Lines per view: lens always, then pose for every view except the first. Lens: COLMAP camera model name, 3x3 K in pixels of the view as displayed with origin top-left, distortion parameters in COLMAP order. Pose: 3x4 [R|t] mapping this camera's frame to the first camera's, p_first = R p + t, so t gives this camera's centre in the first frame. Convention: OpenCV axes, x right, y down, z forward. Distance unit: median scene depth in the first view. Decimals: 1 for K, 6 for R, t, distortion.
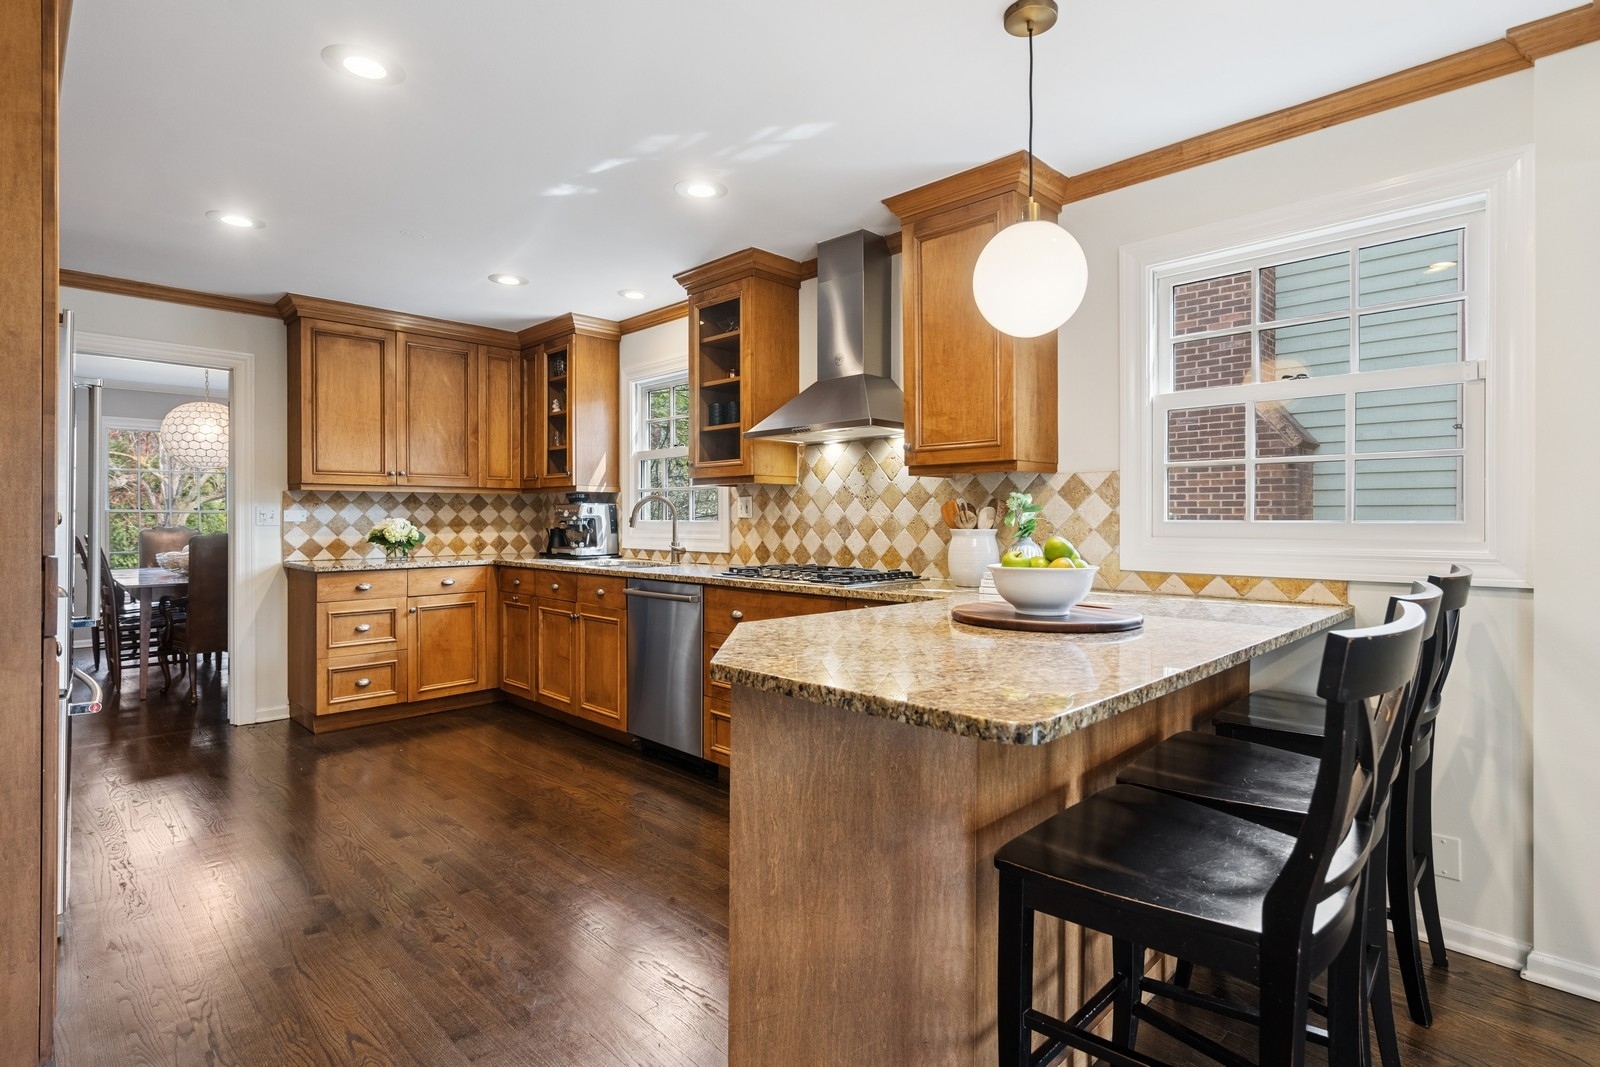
lens RADIAL K [[776.2, 0, 801.1], [0, 776.2, 519.5], [0, 0, 1]] dist [-0.000443, -0.000079]
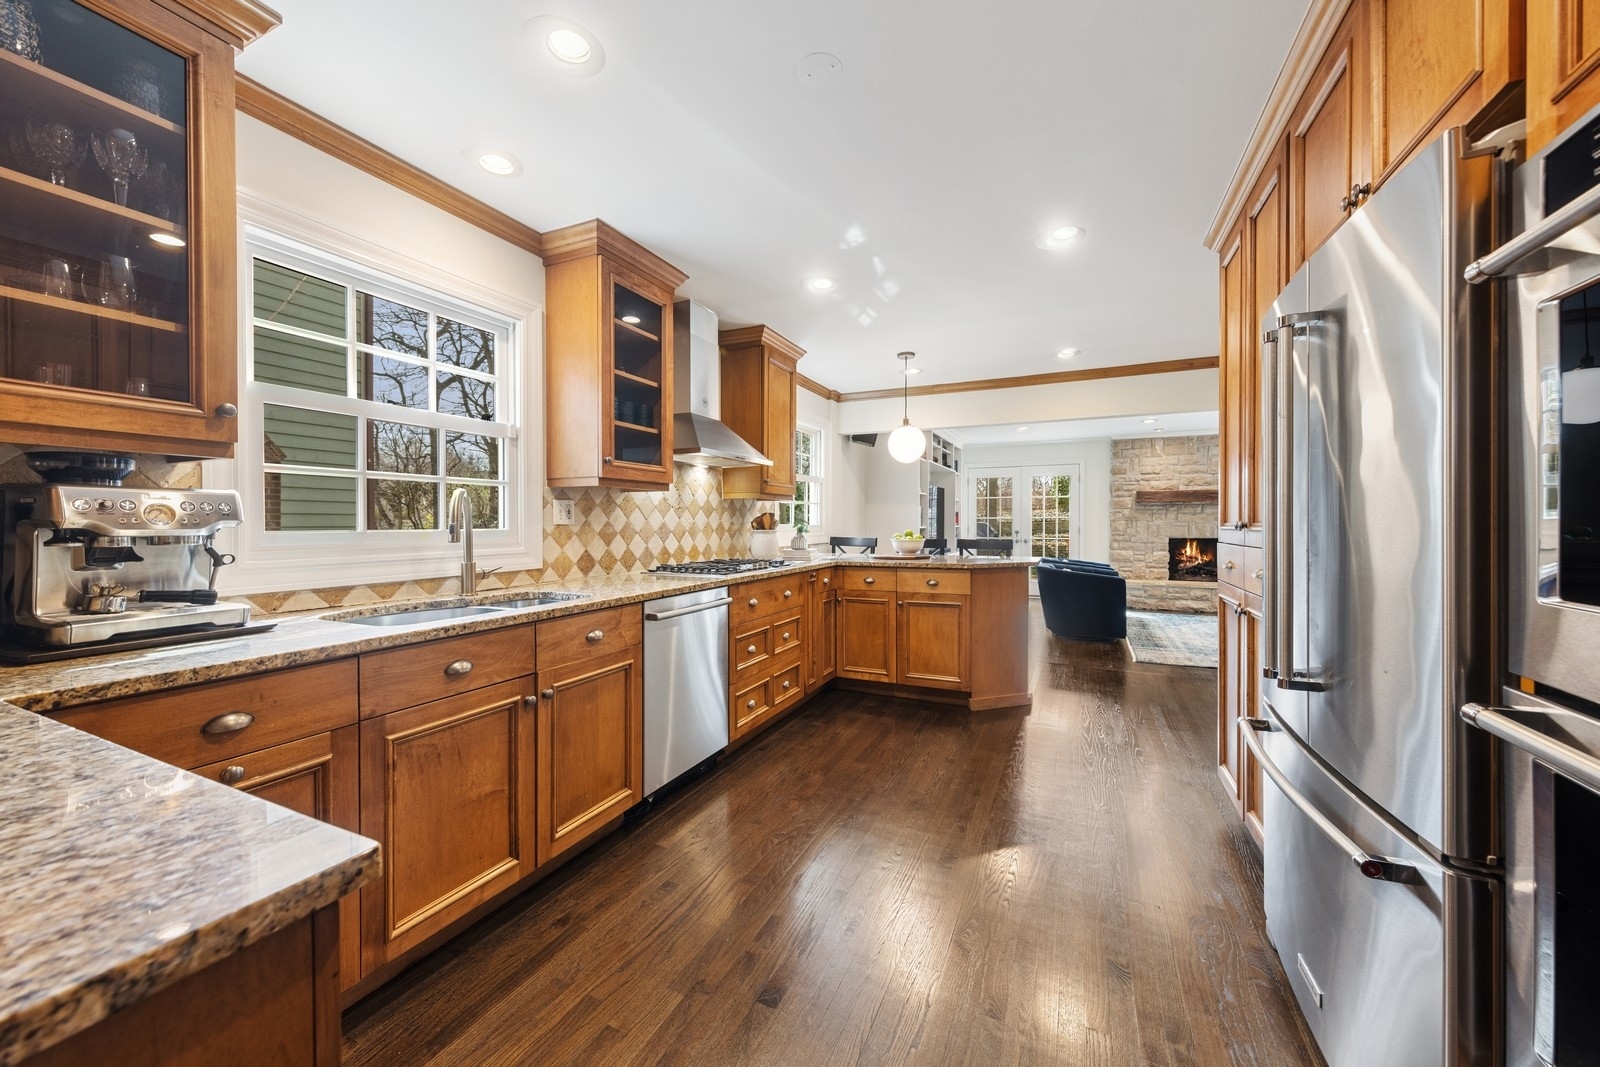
lens RADIAL K [[581.7, 0, 801.1], [0, 581.7, 524.8], [0, 0, 1]] dist [0.000747, 0.000038]
pose [[-0.339795, -0.003776, 0.940492, -0.836906], [0.002945, 0.999983, 0.005079, -0.004954], [-0.940495, 0.004496, -0.339778, 1.061459]]
